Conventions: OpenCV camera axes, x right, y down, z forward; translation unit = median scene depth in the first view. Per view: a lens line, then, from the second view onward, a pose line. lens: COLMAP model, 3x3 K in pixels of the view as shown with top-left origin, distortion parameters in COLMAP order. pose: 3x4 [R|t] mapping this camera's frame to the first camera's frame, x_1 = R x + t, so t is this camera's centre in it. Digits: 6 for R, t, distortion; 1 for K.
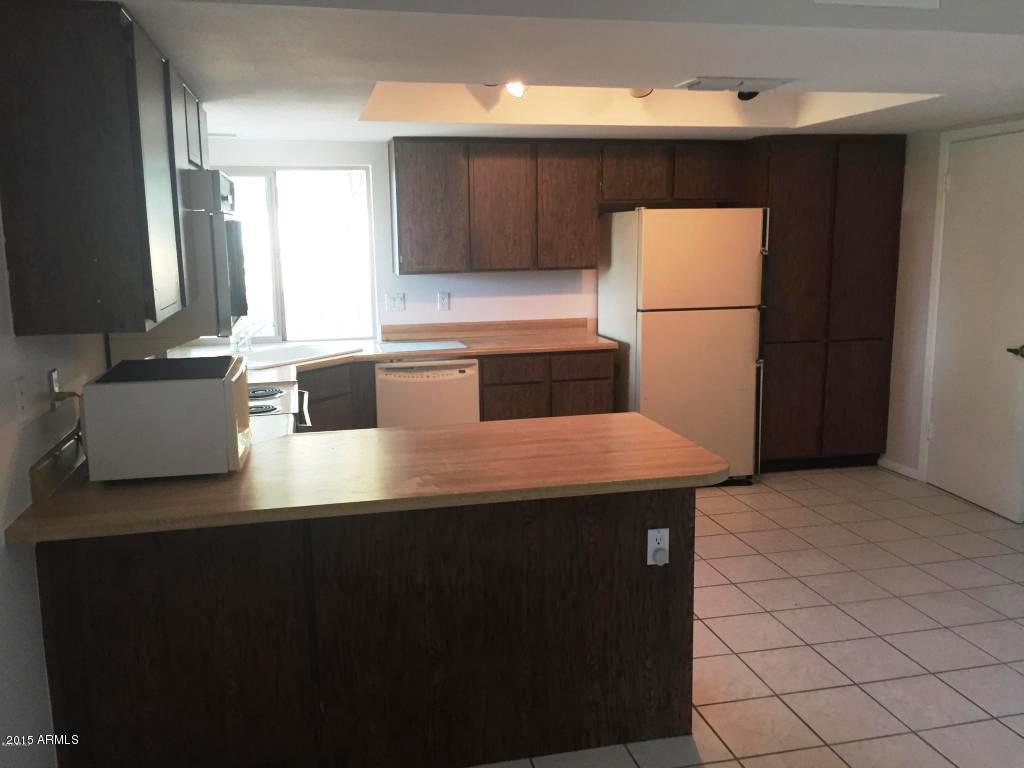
lens RADIAL K [[879.6, 0, 512.0], [0, 879.6, 384.0], [0, 0, 1]] dist [-0.010169, -0.009097]
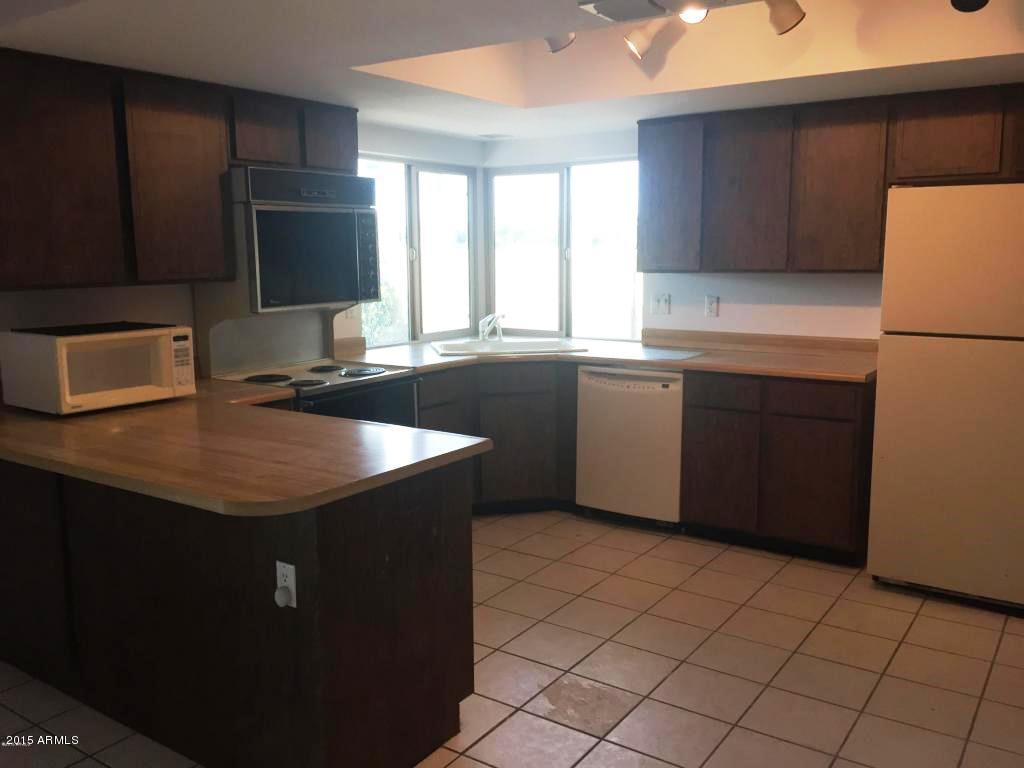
lens RADIAL K [[879.6, 0, 512.0], [0, 879.6, 384.0], [0, 0, 1]] dist [-0.010169, -0.009097]
pose [[0.669139, 0.120490, -0.733305, 0.450735], [-0.126785, 0.990811, 0.047109, -0.035719], [0.732242, 0.061450, 0.678266, 0.287044]]
